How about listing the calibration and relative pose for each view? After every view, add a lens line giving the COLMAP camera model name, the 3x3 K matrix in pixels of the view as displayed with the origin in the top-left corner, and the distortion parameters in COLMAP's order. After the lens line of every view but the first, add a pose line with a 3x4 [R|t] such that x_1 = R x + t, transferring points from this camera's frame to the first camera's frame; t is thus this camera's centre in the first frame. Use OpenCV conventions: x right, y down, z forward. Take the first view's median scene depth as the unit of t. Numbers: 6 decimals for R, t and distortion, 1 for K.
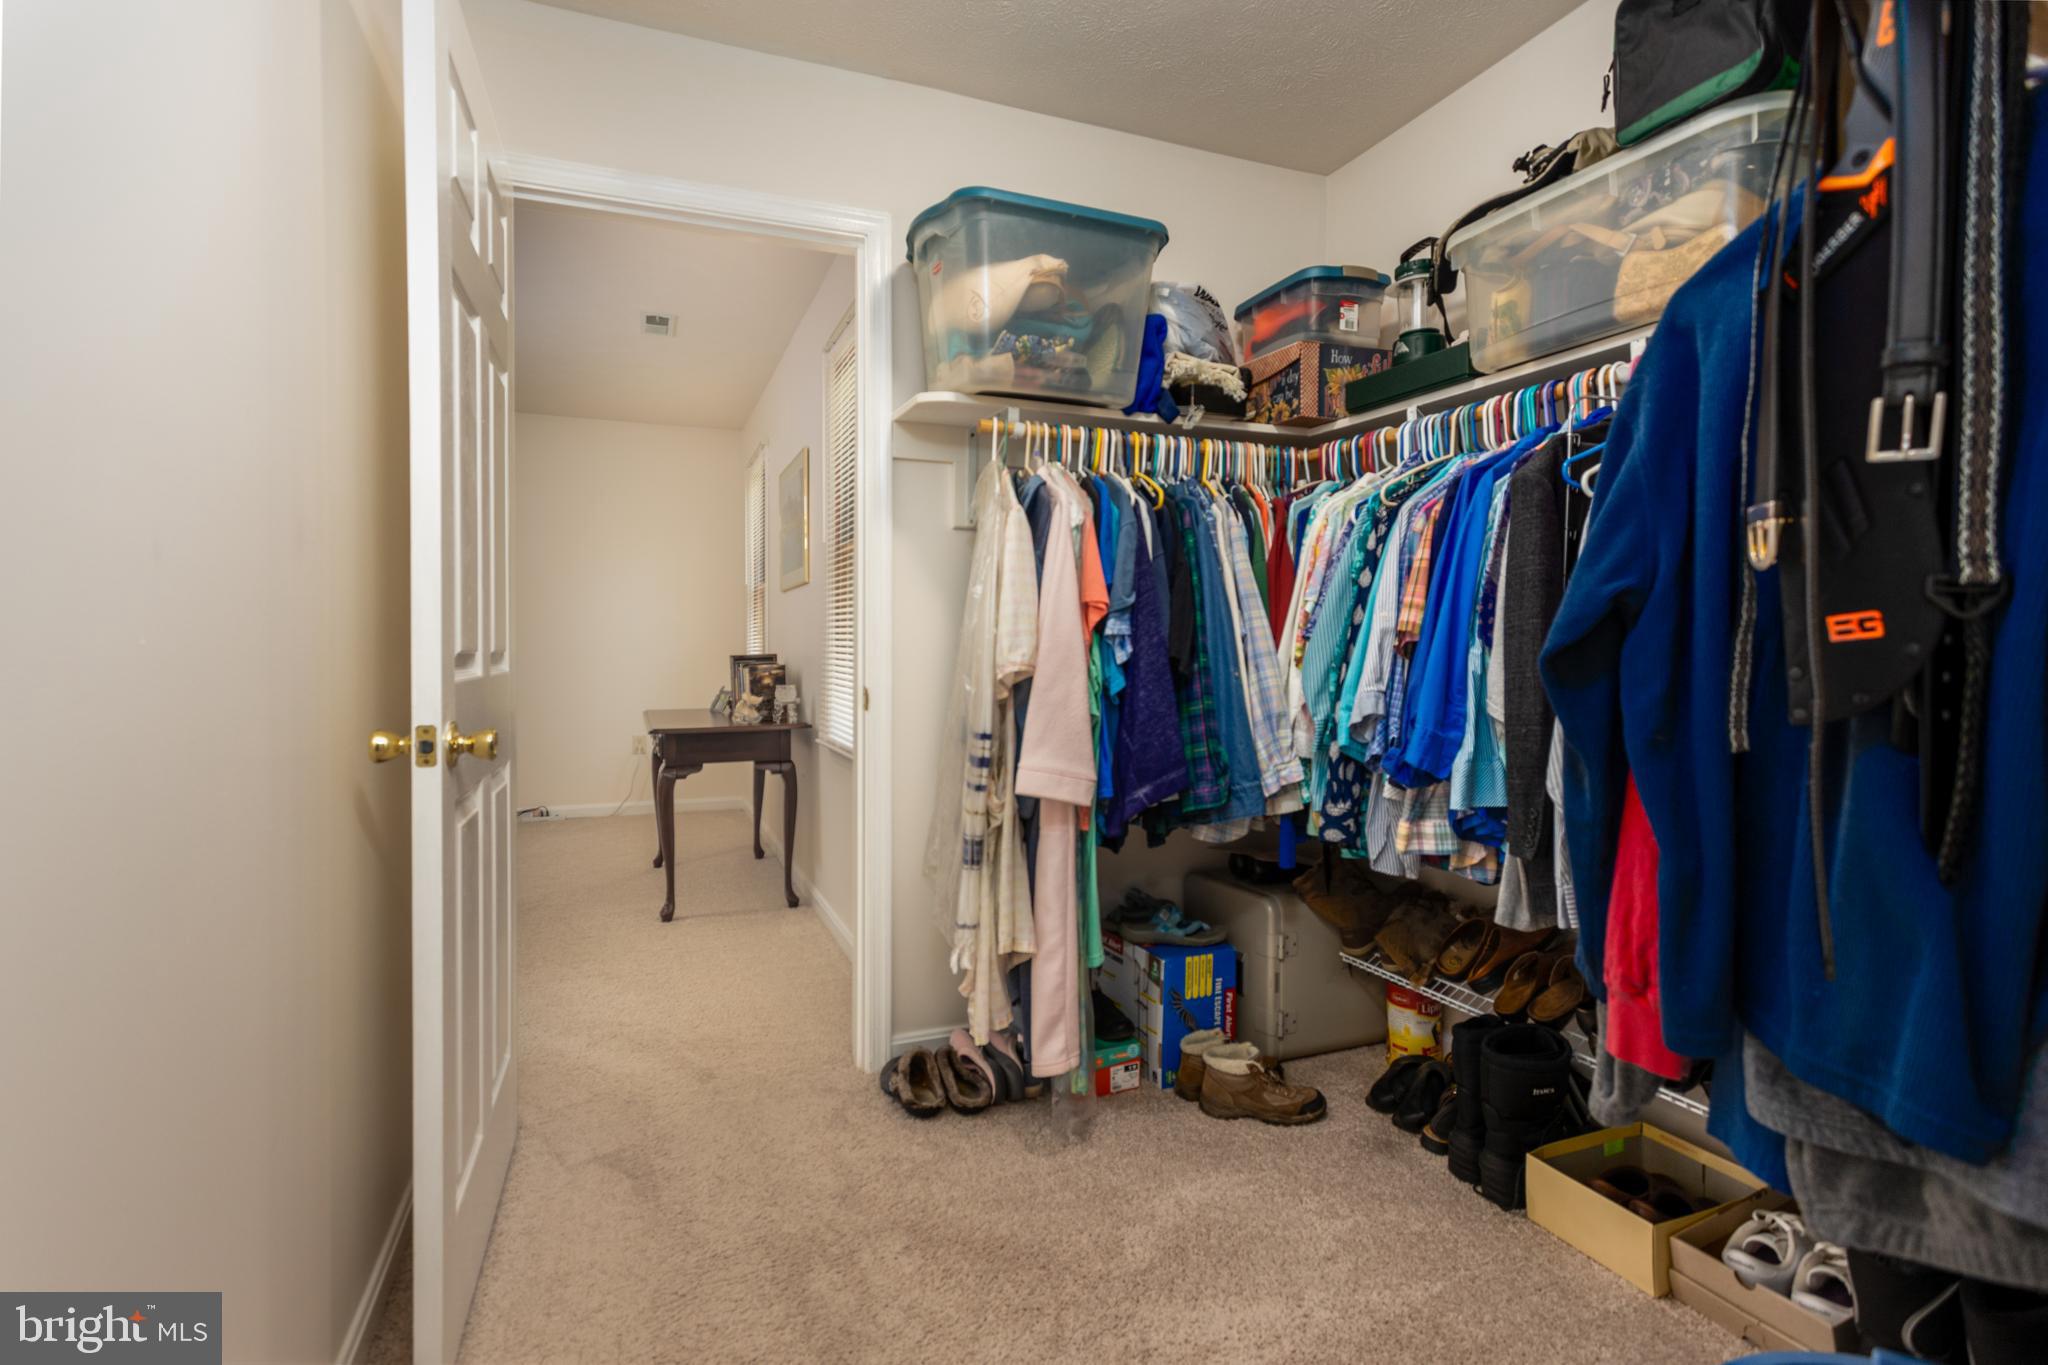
lens RADIAL K [[983.9, 0, 1022.2], [0, 983.9, 668.2], [0, 0, 1]] dist [0.012755, -0.000715]
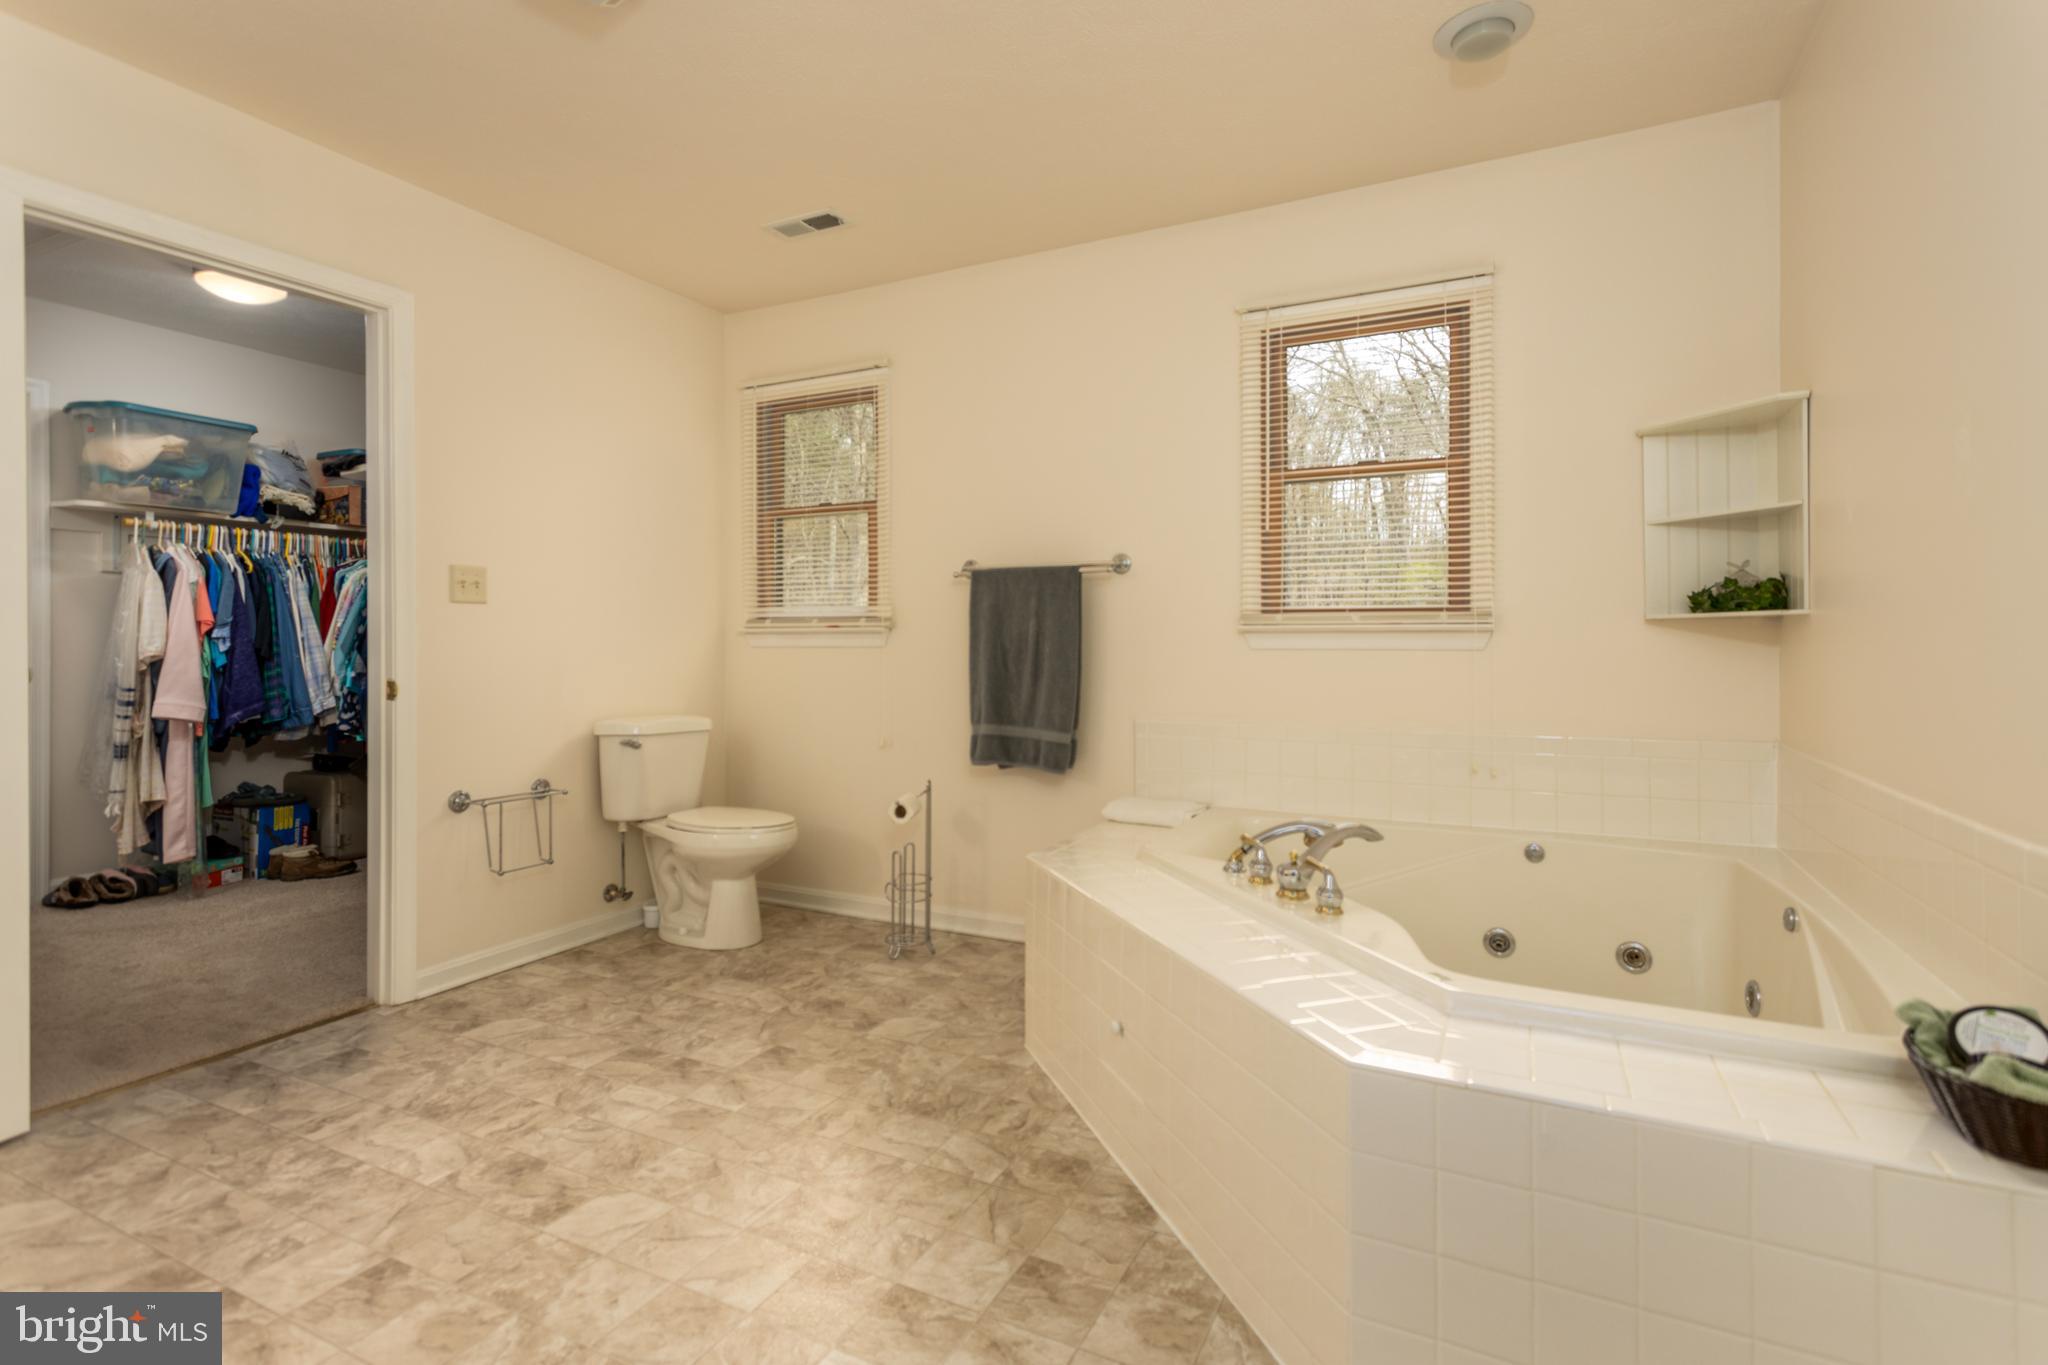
lens RADIAL K [[983.9, 0, 1024.4], [0, 983.9, 646.7], [0, 0, 1]] dist [0.012755, -0.000715]
pose [[0.754080, -0.001546, 0.656781, 0.004213], [0.011164, 0.999883, -0.010464, 0.023853], [-0.656688, 0.015223, 0.754009, -1.503258]]
